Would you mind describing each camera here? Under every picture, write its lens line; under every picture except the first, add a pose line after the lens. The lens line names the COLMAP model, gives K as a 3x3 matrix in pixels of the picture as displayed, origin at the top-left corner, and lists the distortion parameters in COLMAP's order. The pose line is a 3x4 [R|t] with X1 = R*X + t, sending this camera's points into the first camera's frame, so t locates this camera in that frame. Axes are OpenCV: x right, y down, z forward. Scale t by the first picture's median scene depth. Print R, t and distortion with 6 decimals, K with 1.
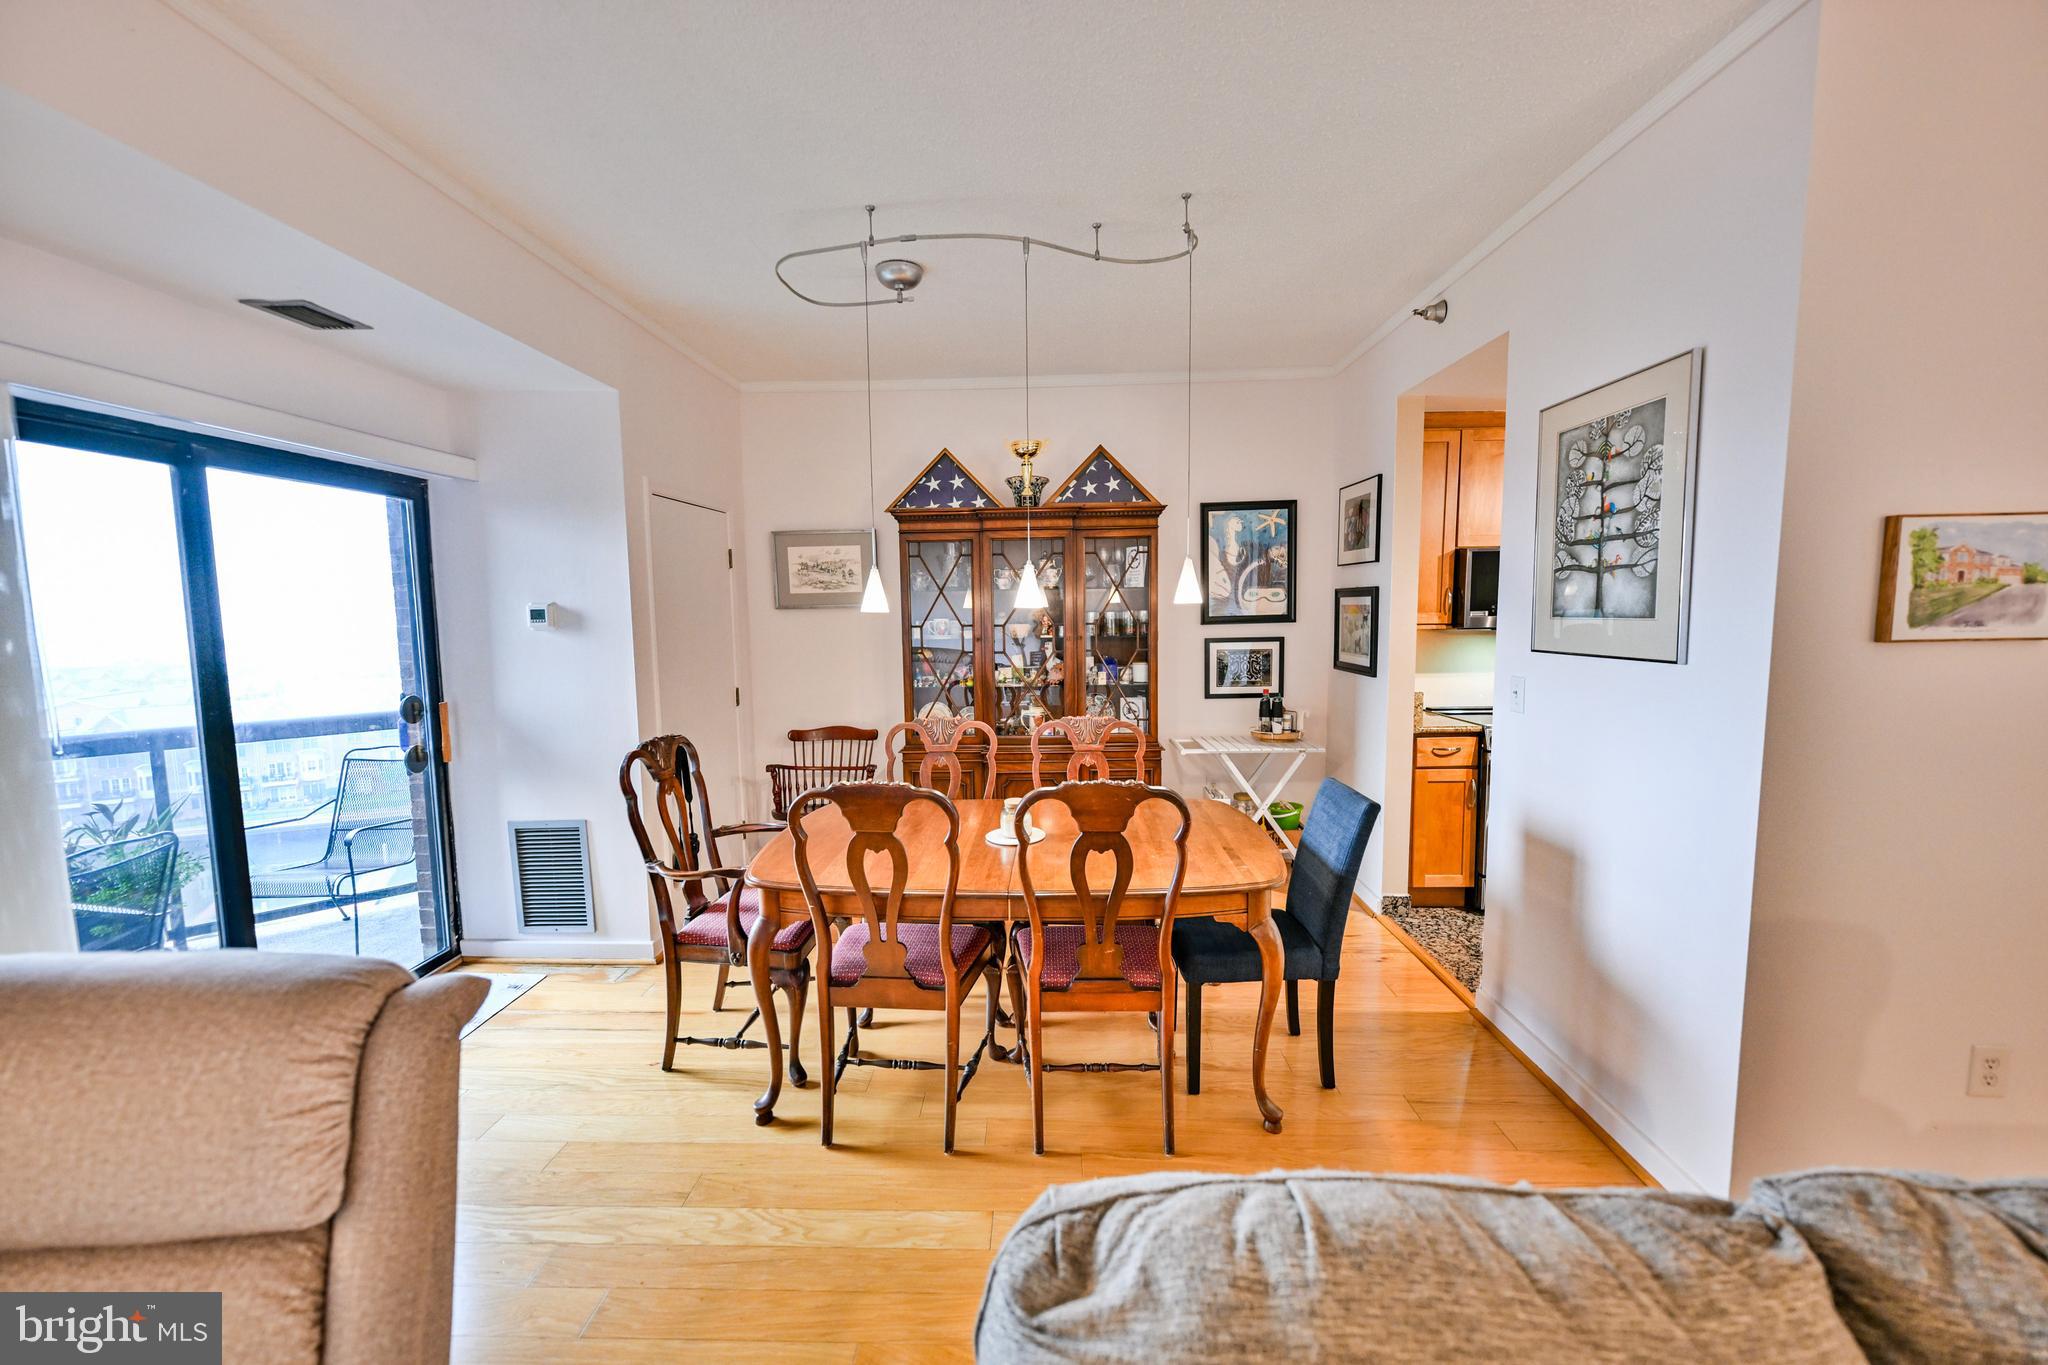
lens RADIAL K [[811.8, 0, 1026.9], [0, 811.8, 684.0], [0, 0, 1]] dist [-0.001350, -0.000327]
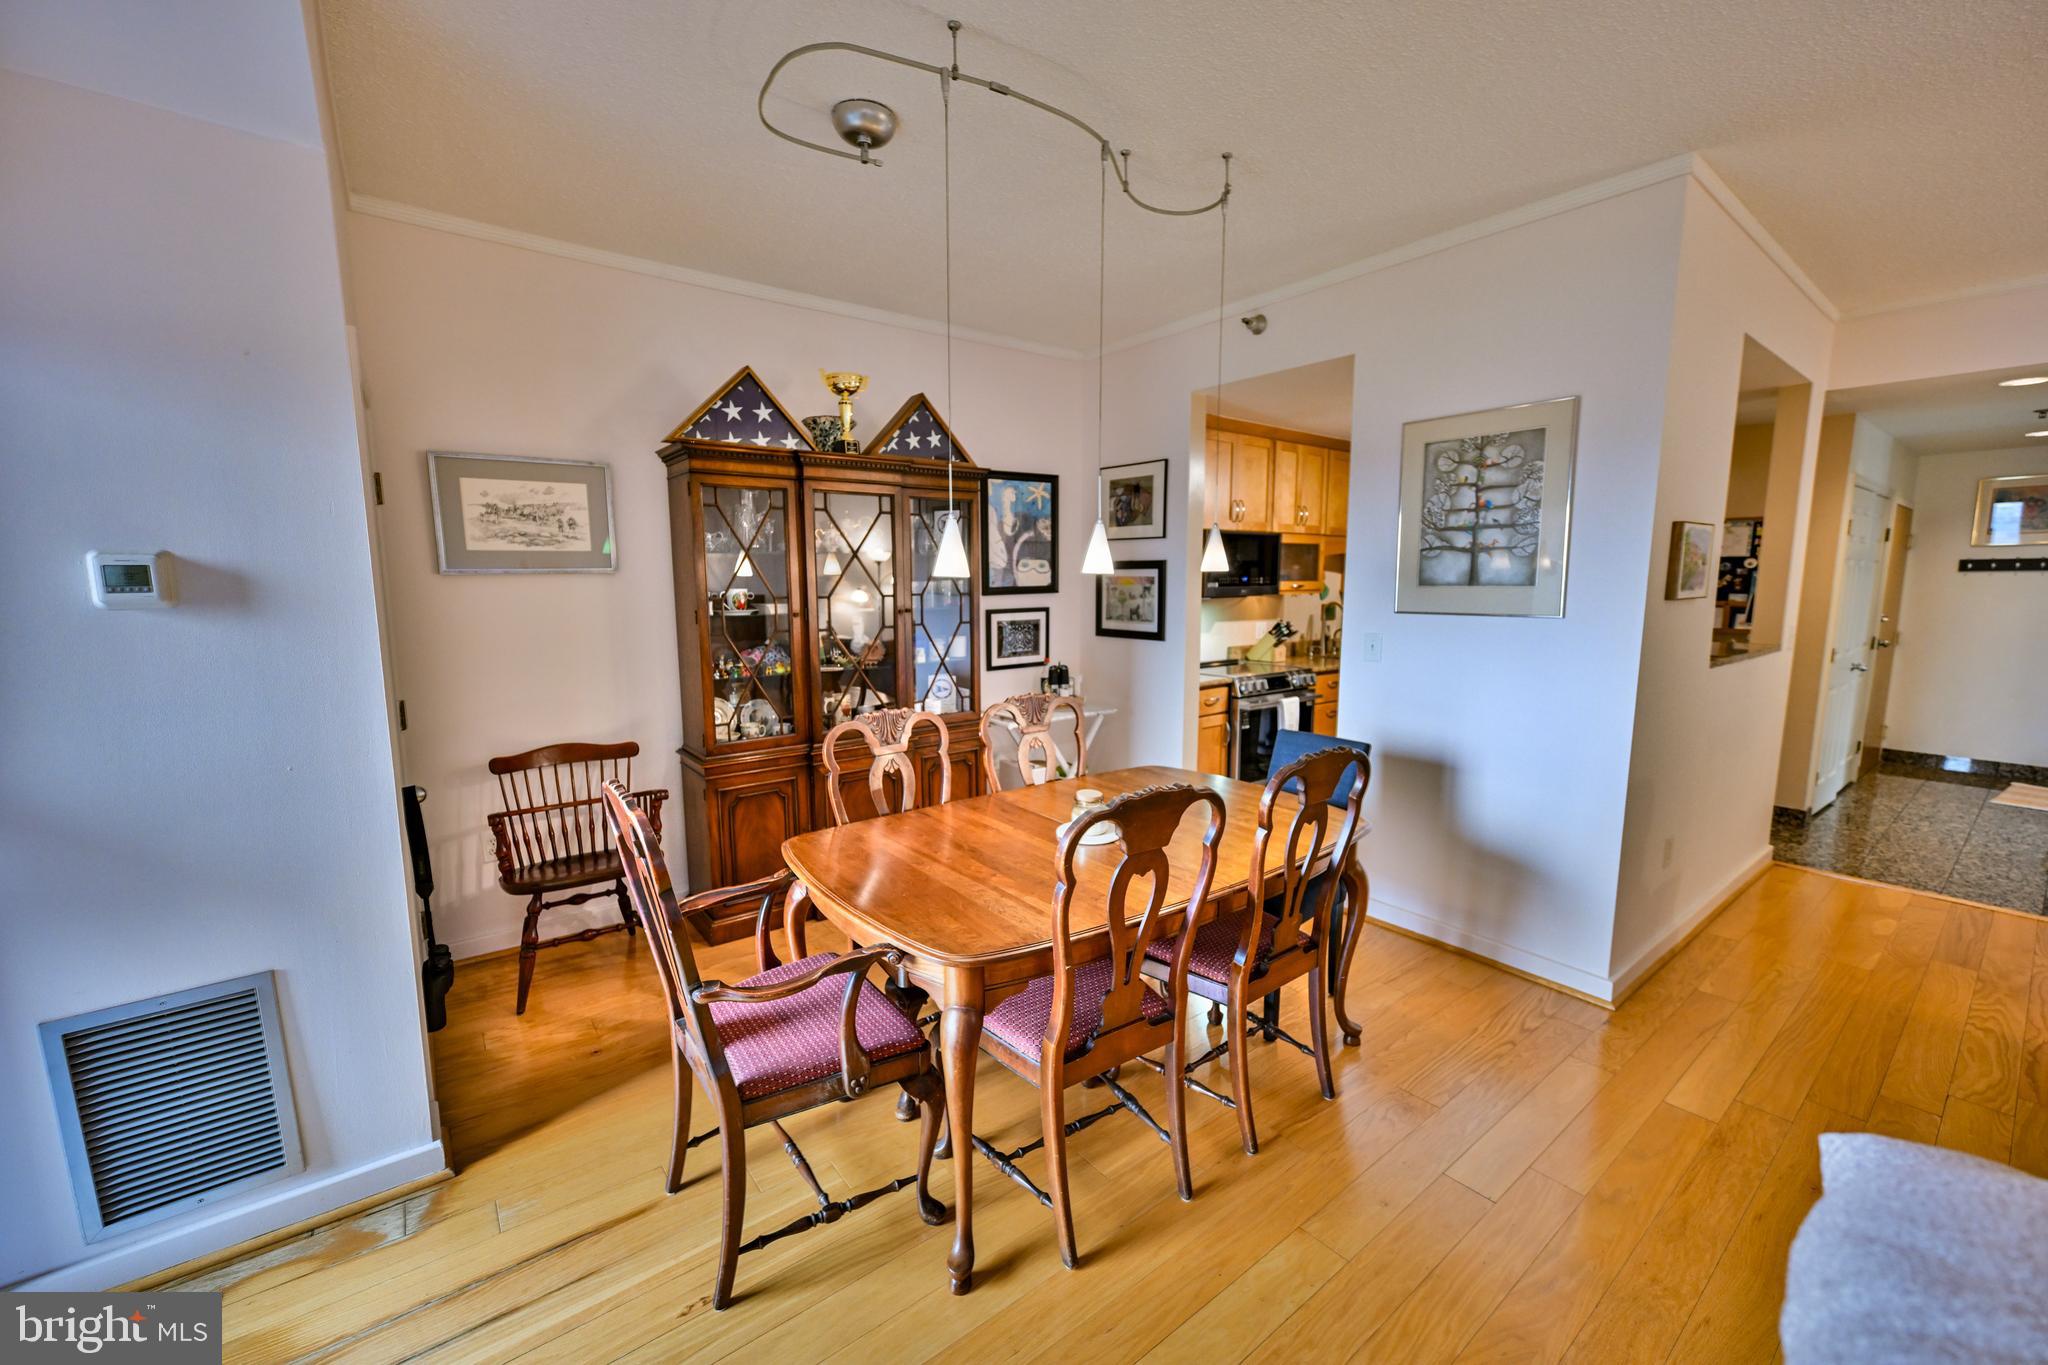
lens RADIAL K [[804.9, 0, 1027.9], [0, 804.9, 683.2], [0, 0, 1]] dist [0.001038, -0.000099]
pose [[0.772193, -0.072496, 0.631239, -0.499166], [0.053127, 0.997357, 0.049553, -0.018103], [-0.633163, -0.004729, 0.774004, 0.299581]]
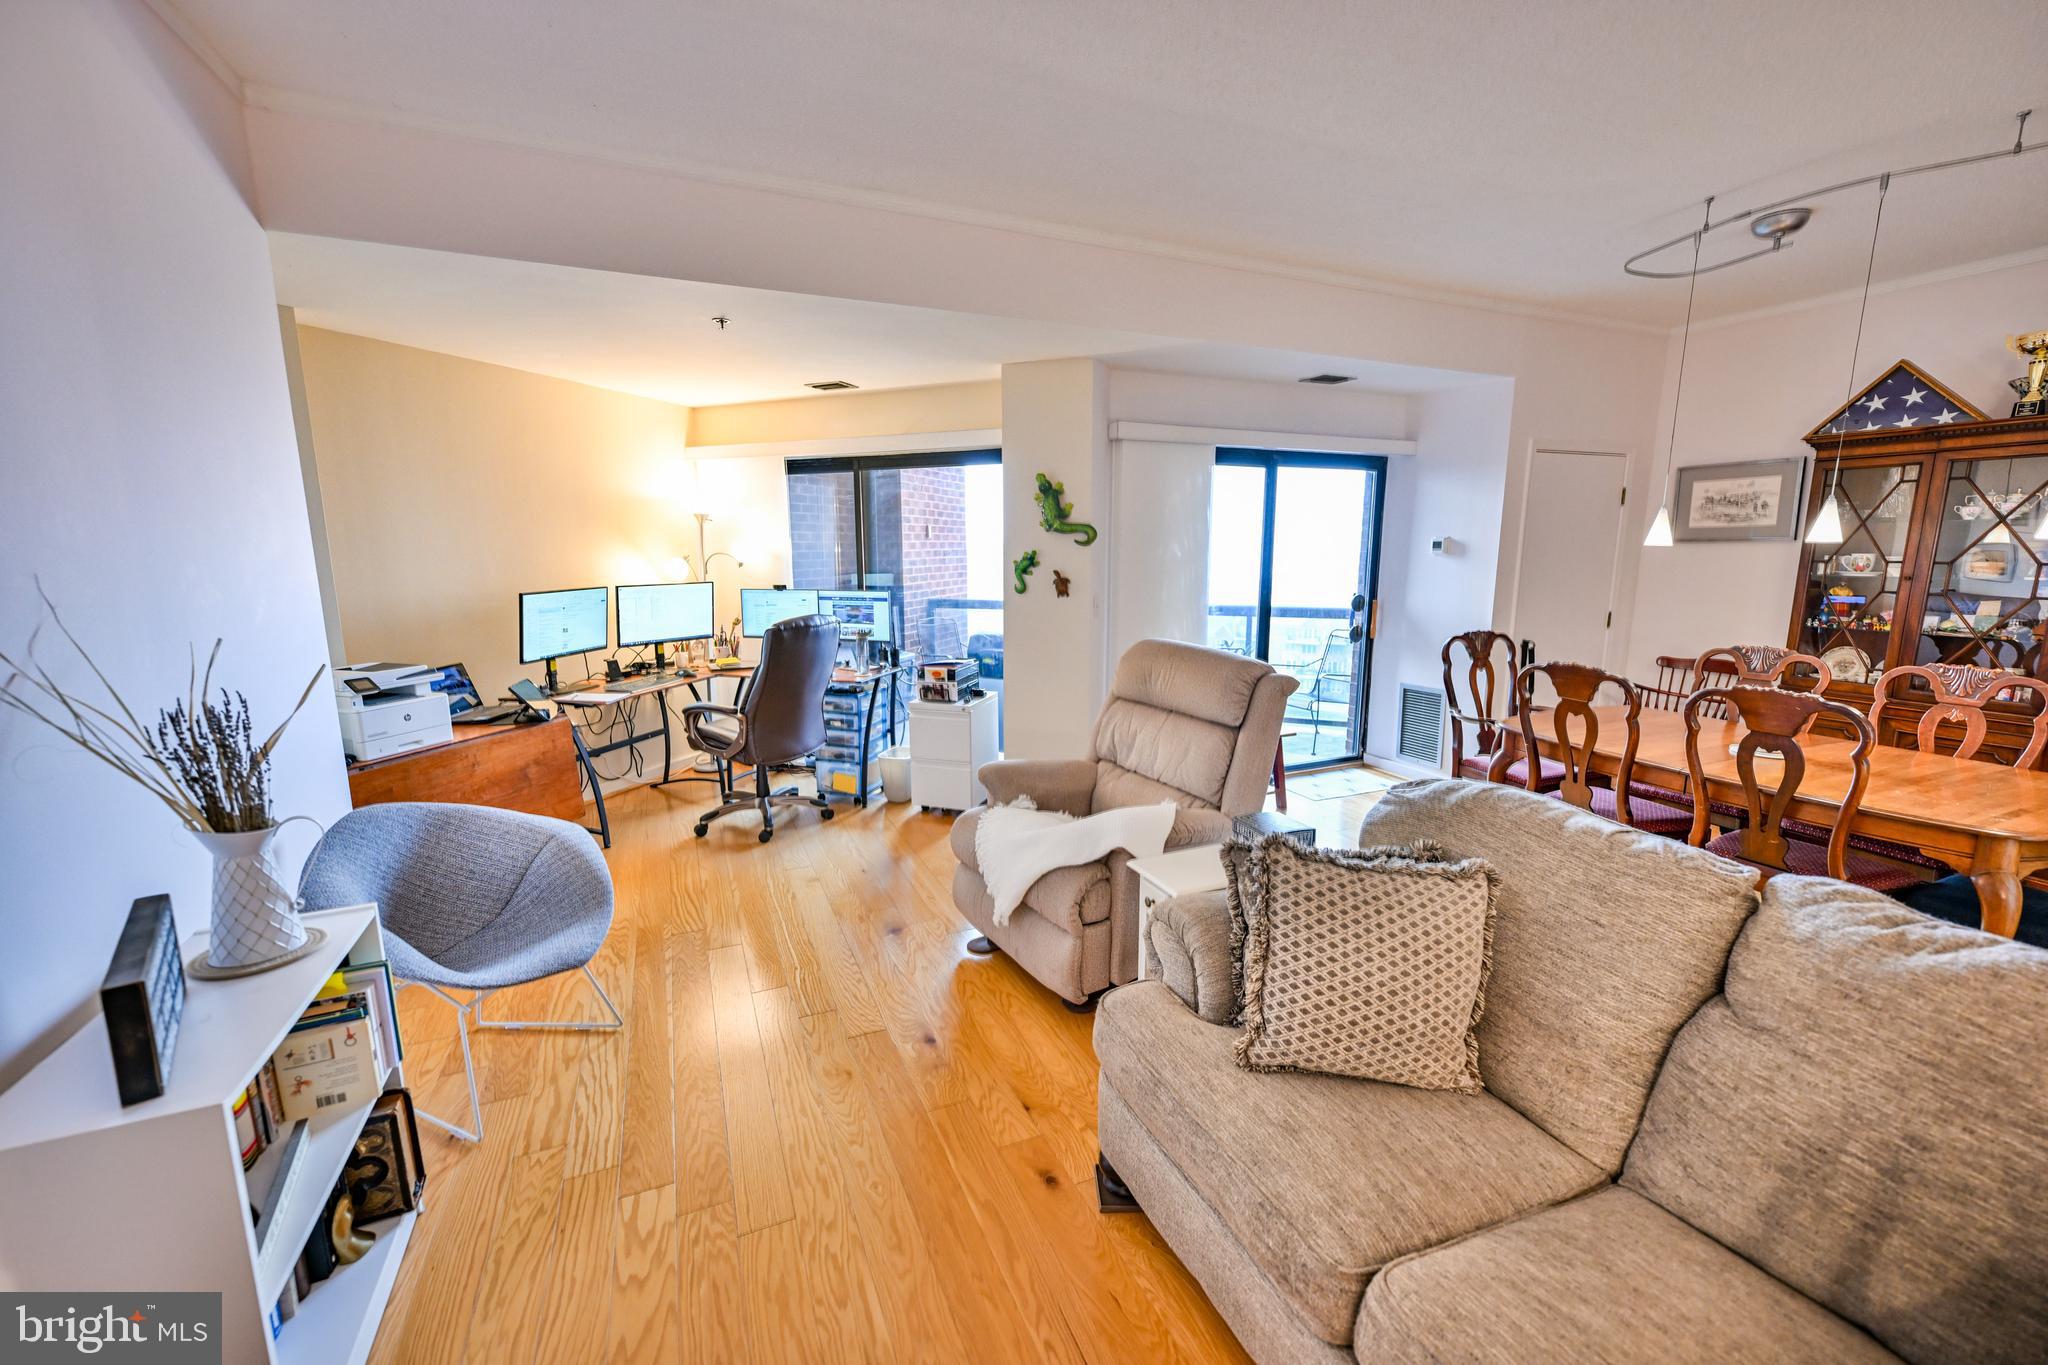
lens RADIAL K [[813.7, 0, 1014.9], [0, 813.7, 684.2], [0, 0, 1]] dist [0.001268, -0.000032]
pose [[0.424812, 0.161505, -0.890758, 0.424137], [-0.089071, 0.986640, 0.136411, 0.030608], [0.900889, 0.021391, 0.433522, -0.318910]]
